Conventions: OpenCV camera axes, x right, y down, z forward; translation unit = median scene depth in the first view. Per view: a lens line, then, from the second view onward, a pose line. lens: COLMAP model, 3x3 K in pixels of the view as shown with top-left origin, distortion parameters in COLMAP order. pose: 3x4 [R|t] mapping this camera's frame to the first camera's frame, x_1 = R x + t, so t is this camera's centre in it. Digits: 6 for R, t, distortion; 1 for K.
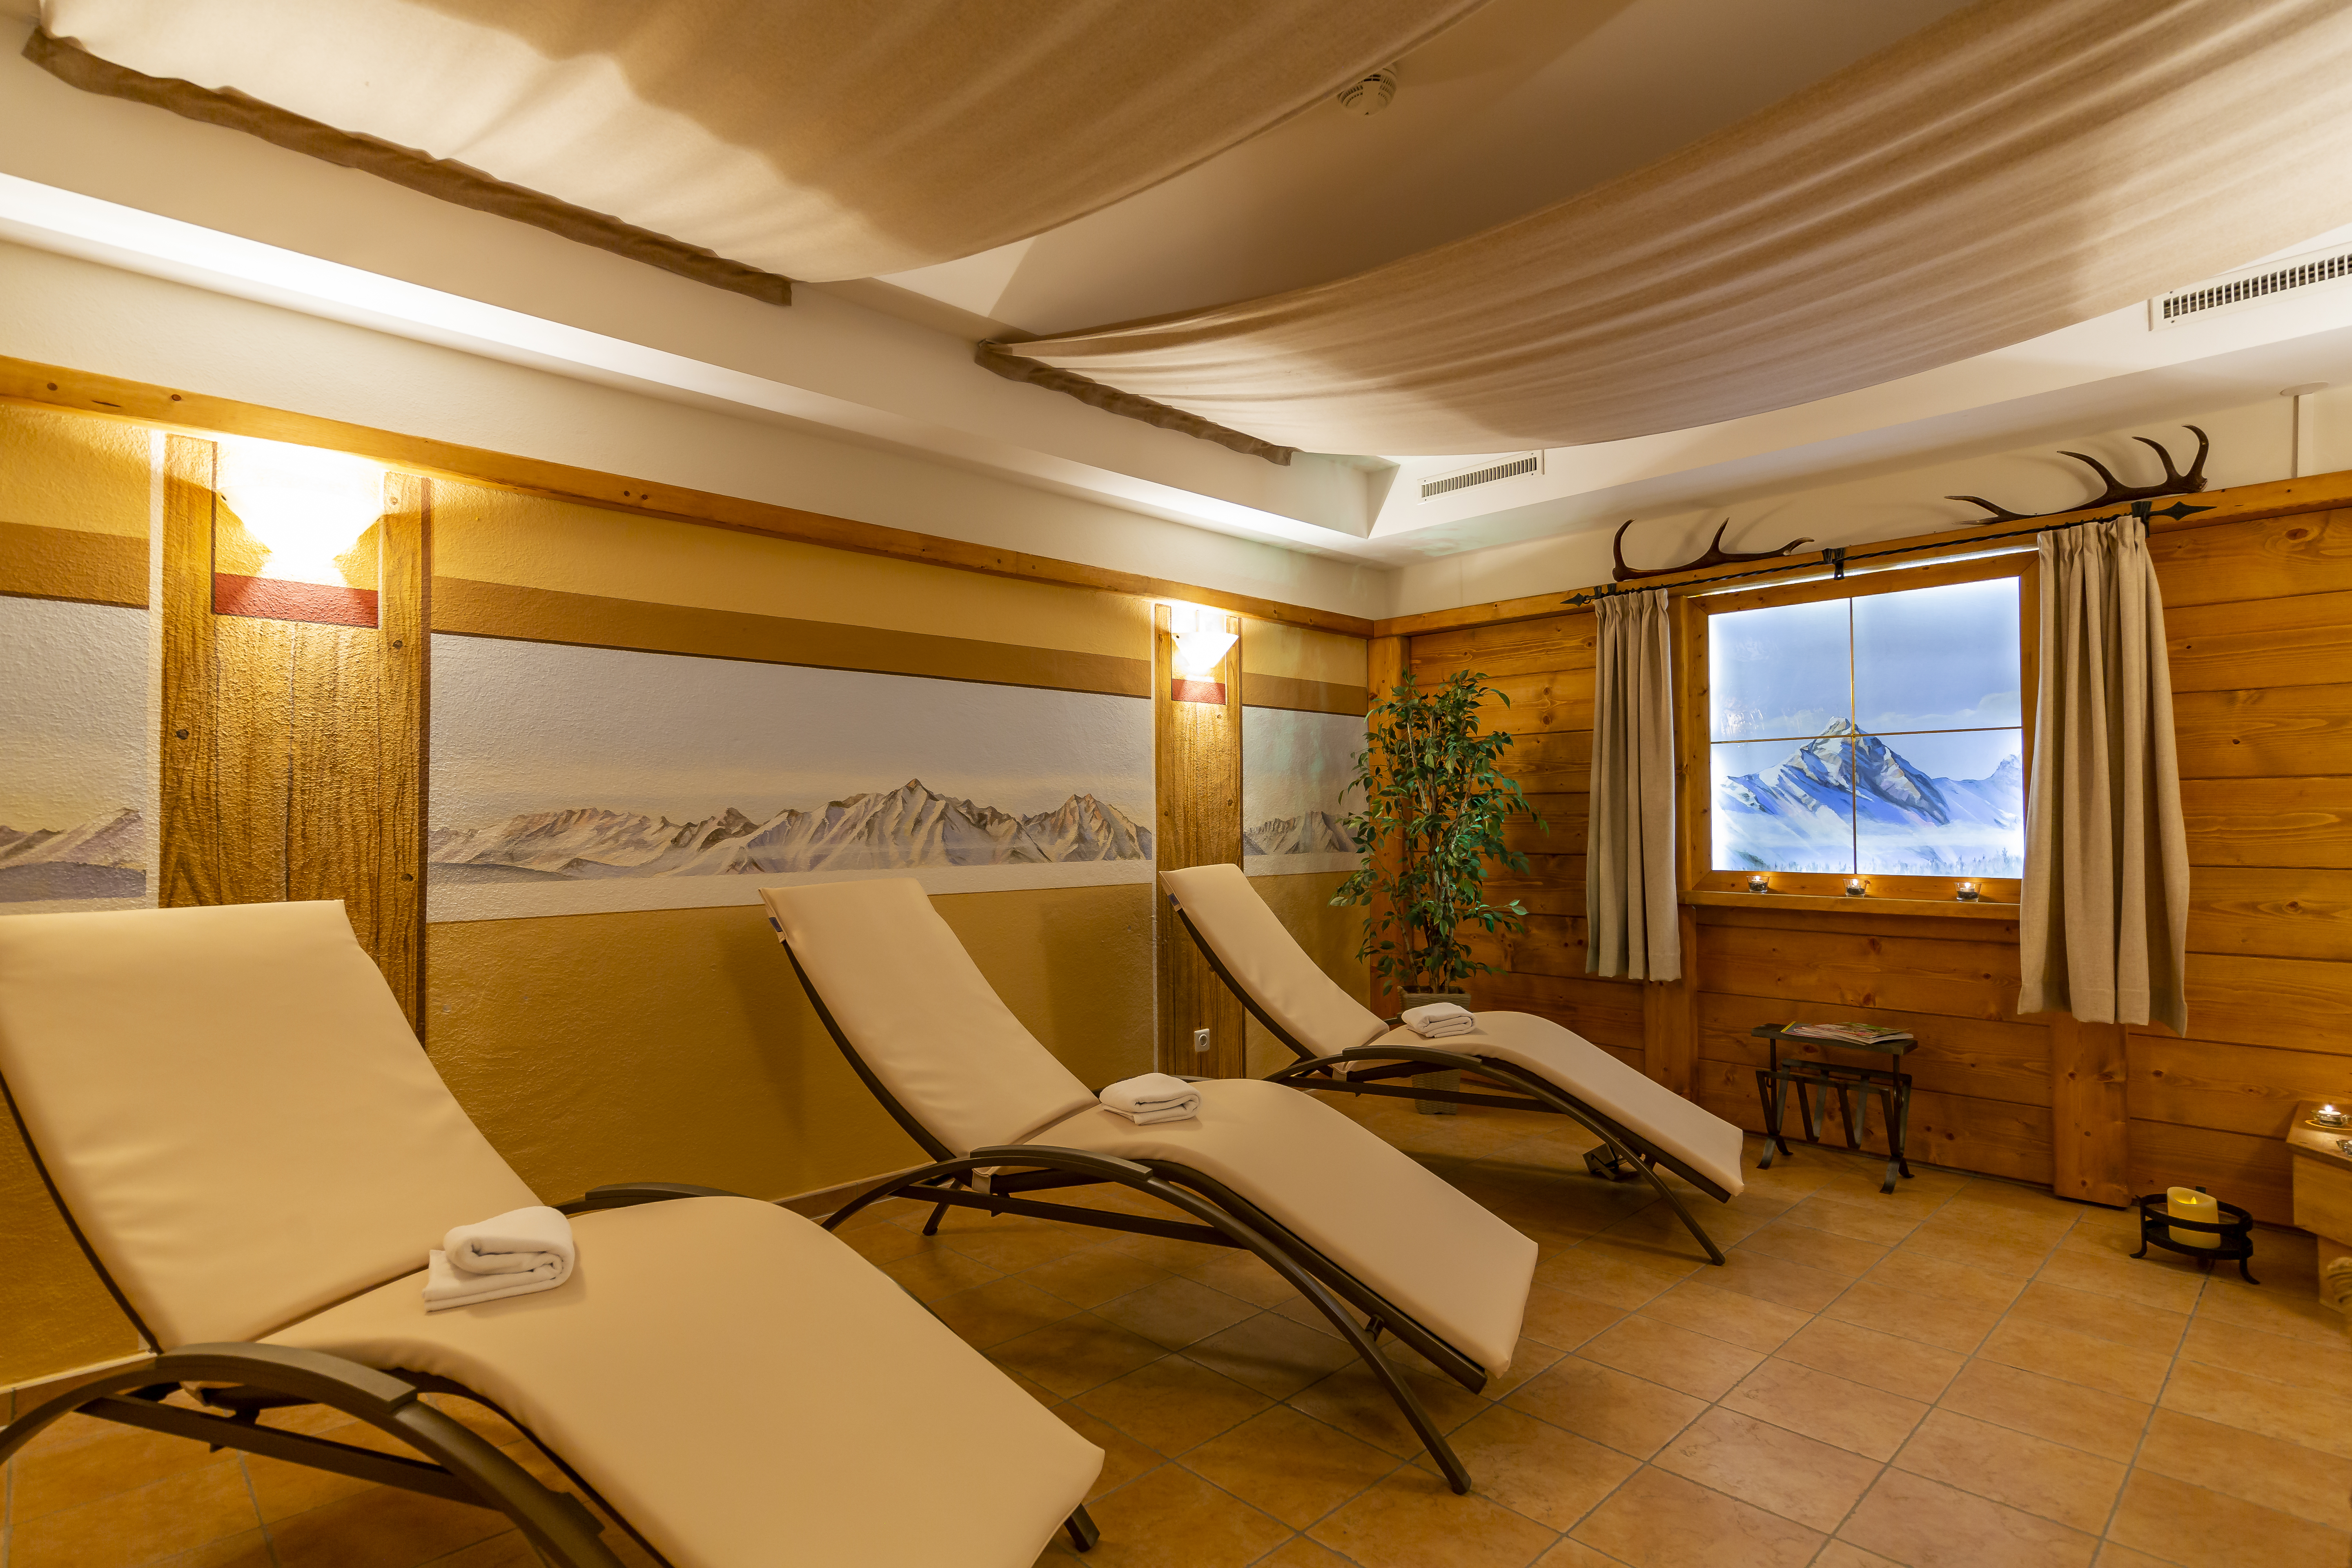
lens RADIAL K [[1179.2, 0, 1168.2], [0, 1179.2, 800.5], [0, 0, 1]] dist [-0.001189, -0.000392]
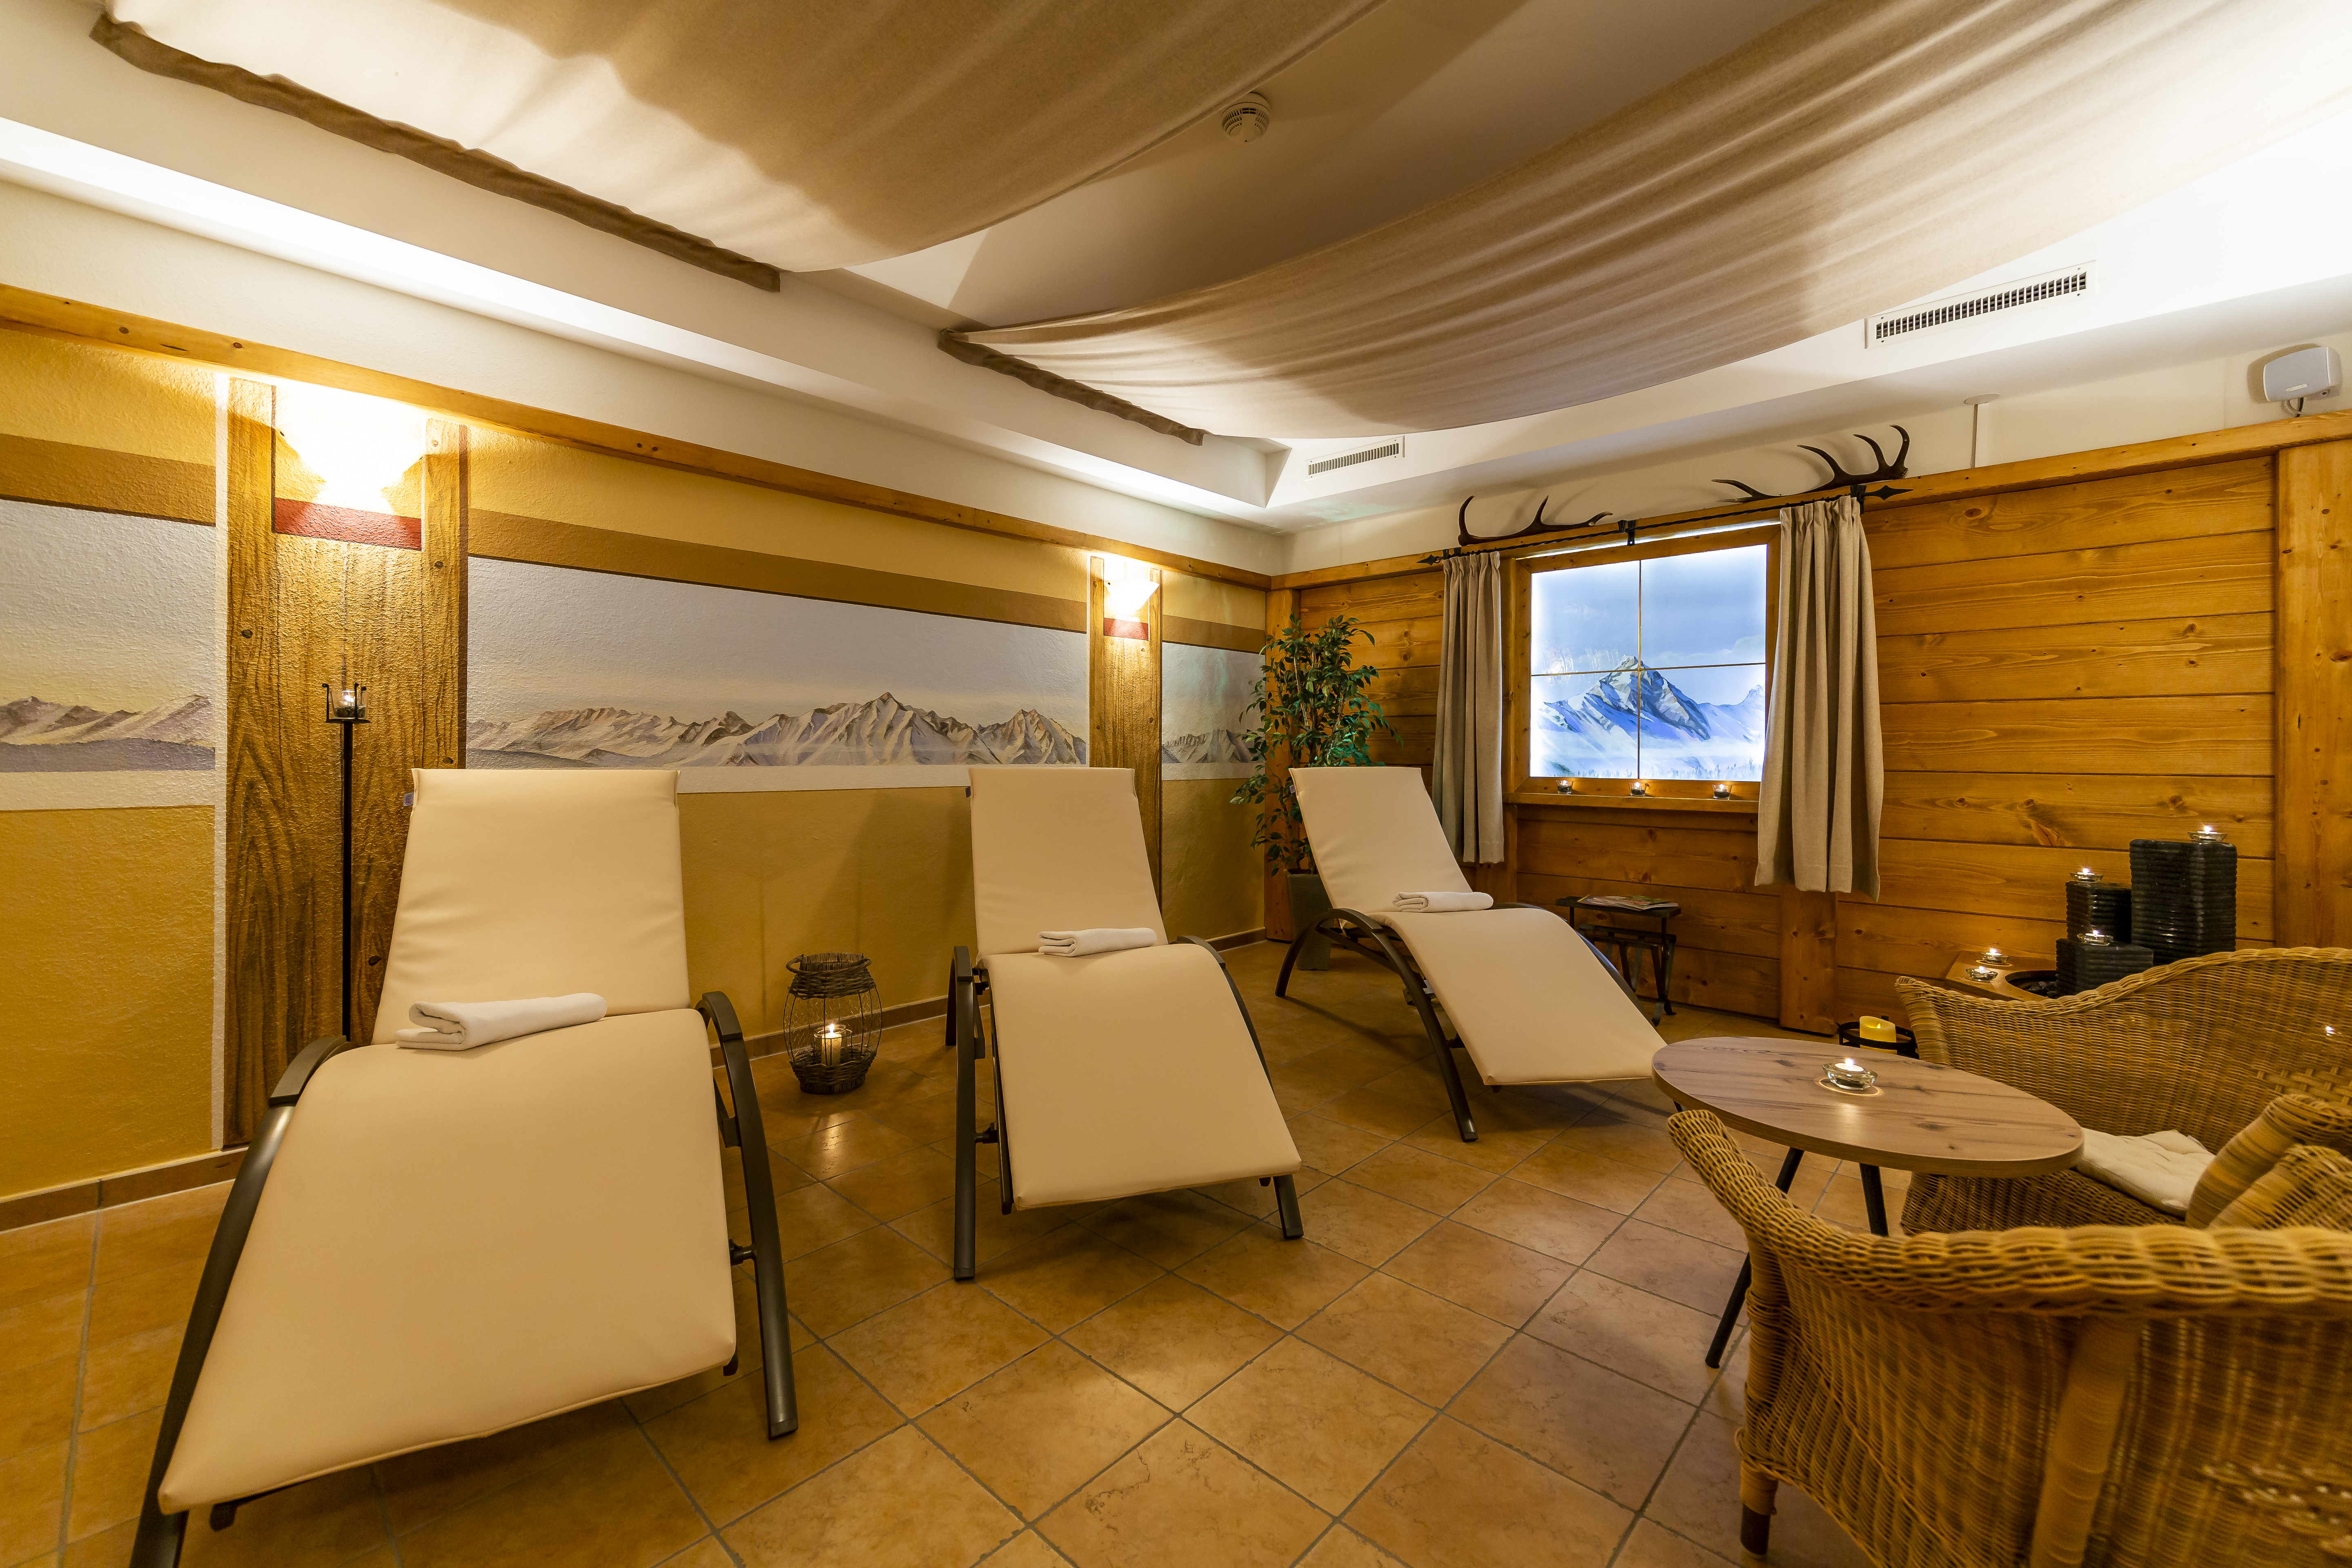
lens RADIAL K [[961.6, 0, 1171.3], [0, 961.6, 759.7], [0, 0, 1]] dist [0.000234, -0.000259]
pose [[0.998655, 0.010786, 0.050708, 0.033995], [-0.011952, 0.999670, 0.022755, 0.029883], [-0.050446, -0.023331, 0.998454, -0.010623]]
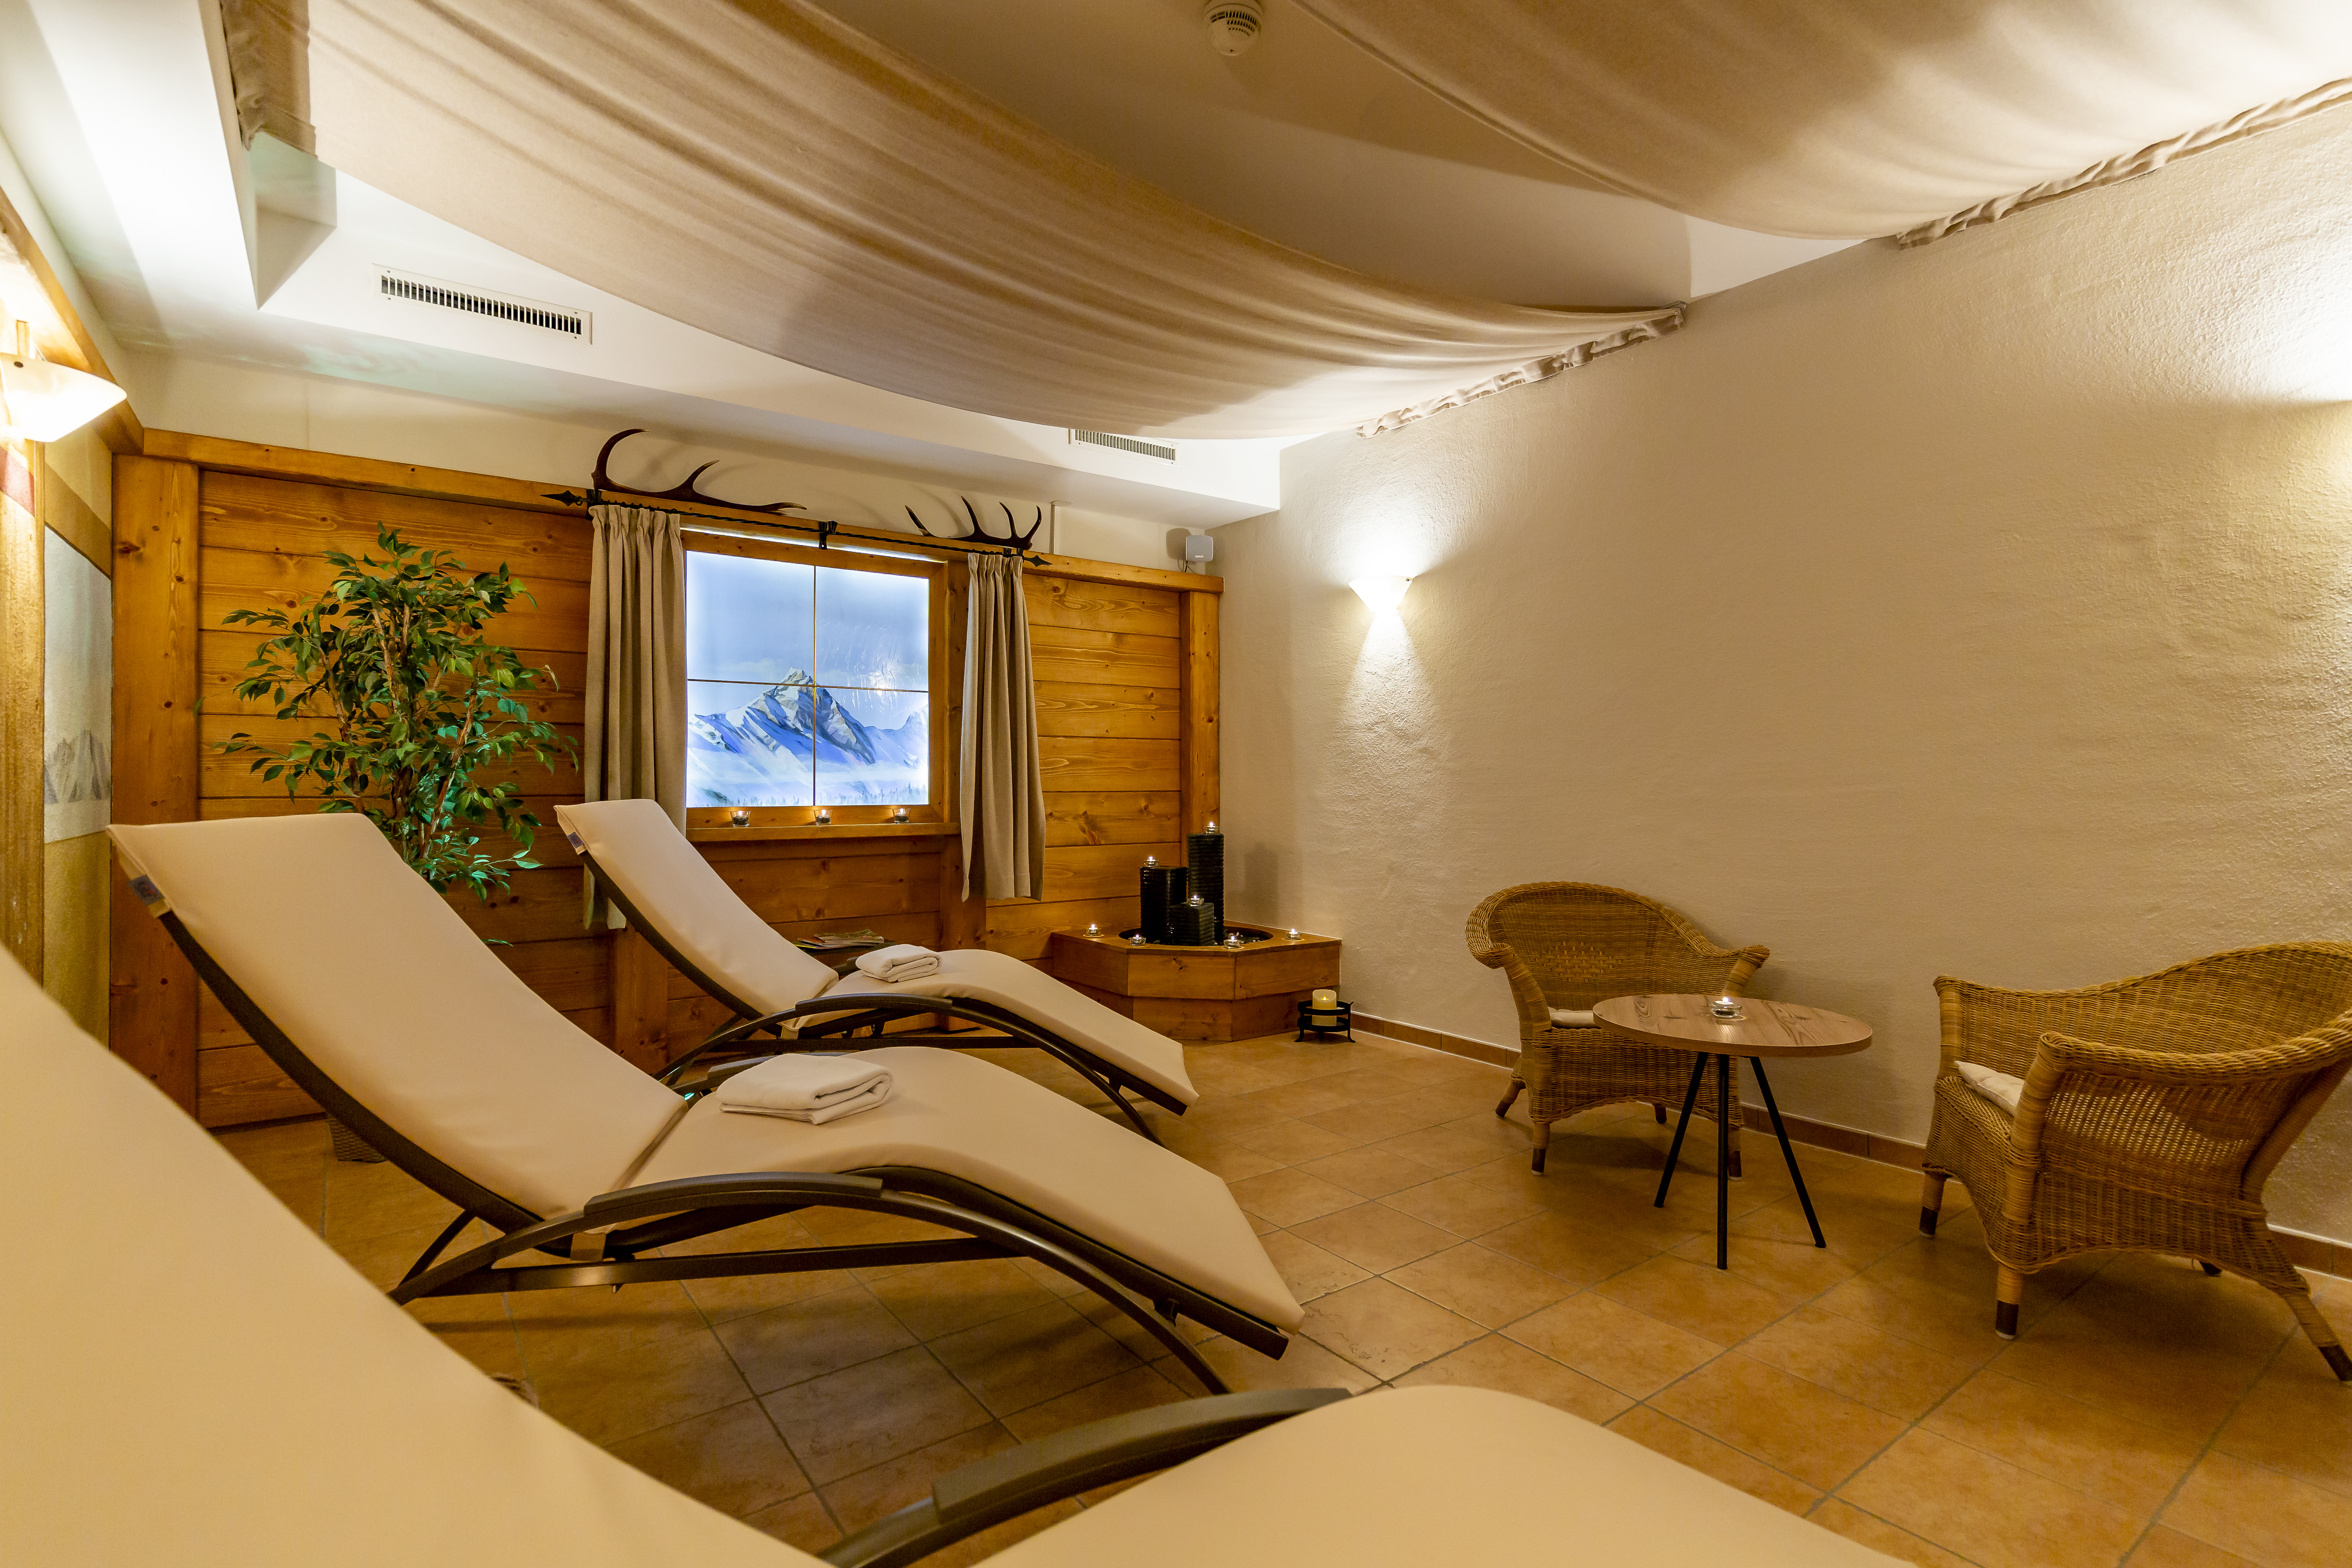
lens RADIAL K [[1098.6, 0, 1176.0], [0, 1098.6, 784.0], [0, 0, 1]] dist [-0.001518, -0.000114]
pose [[0.121107, -0.001333, 0.992639, -0.547121], [-0.020298, 0.999787, 0.003819, 0.036406], [-0.992432, -0.020611, 0.121054, 0.637991]]
